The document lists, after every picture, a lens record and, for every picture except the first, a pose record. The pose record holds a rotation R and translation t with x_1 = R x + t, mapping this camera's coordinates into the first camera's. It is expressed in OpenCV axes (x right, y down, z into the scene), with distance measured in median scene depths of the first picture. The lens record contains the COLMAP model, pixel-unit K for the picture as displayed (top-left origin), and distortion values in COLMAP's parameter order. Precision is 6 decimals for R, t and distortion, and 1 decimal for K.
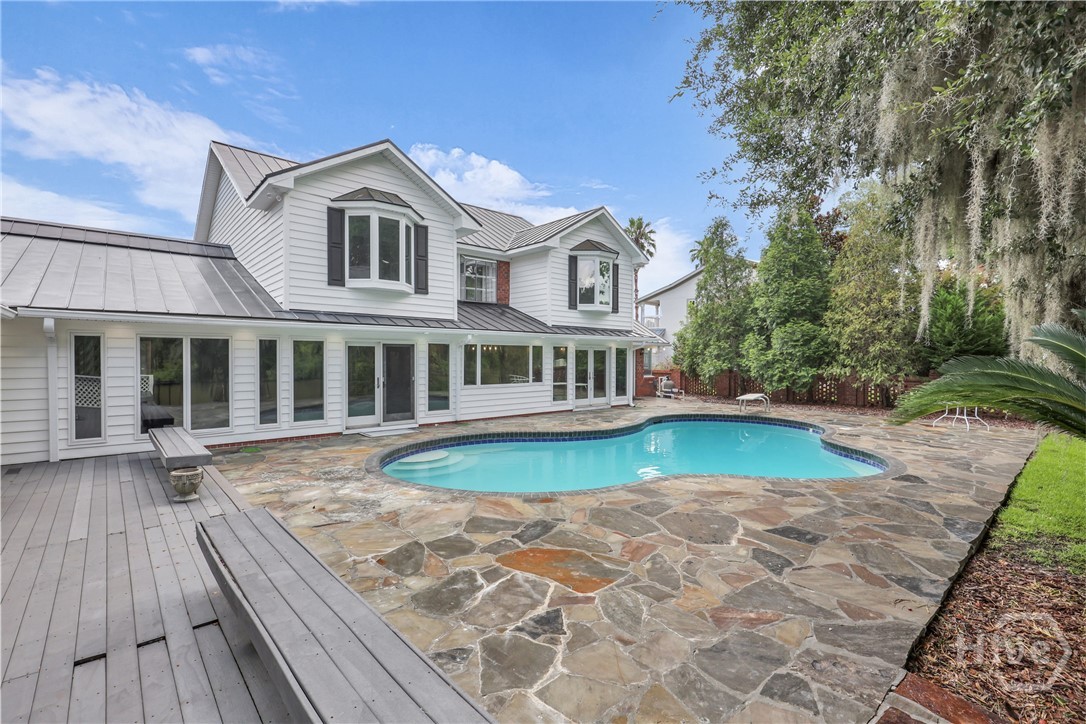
lens RADIAL K [[492.4, 0, 543.9], [0, 492.4, 362.3], [0, 0, 1]] dist [-0.001963, -0.000050]
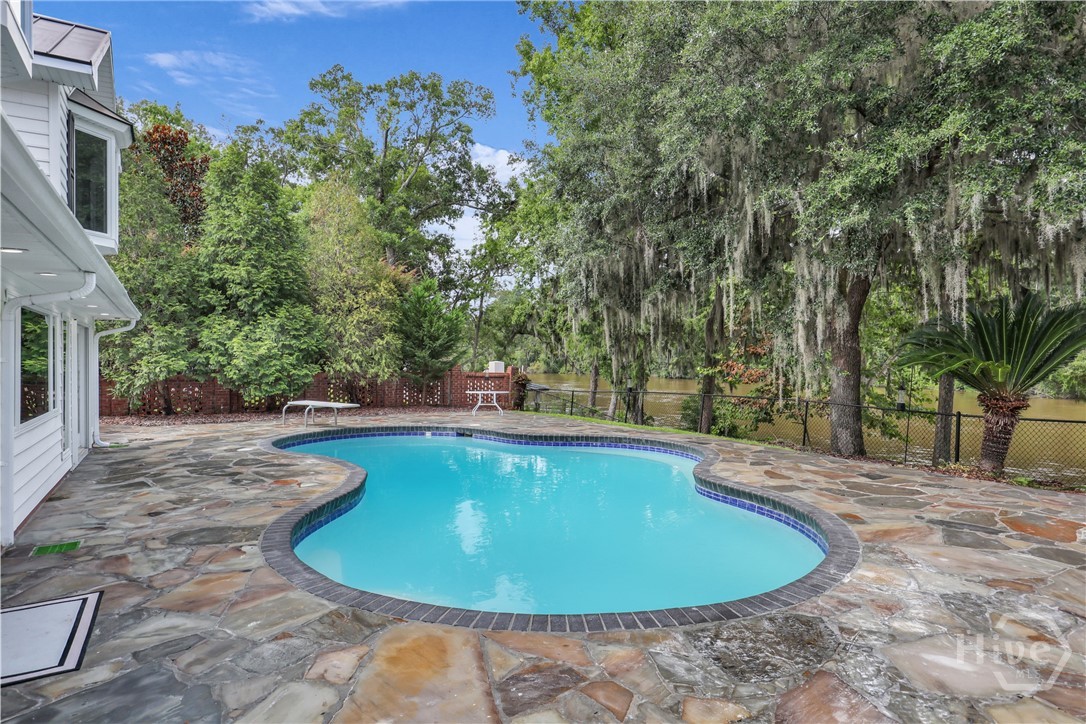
lens RADIAL K [[622.8, 0, 545.1], [0, 622.8, 358.4], [0, 0, 1]] dist [-0.004528, -0.000470]
pose [[0.175239, -0.005112, 0.984513, -0.986010], [0.012718, 0.999915, 0.002928, 0.008976], [-0.984444, 0.012008, 0.175289, 1.182089]]
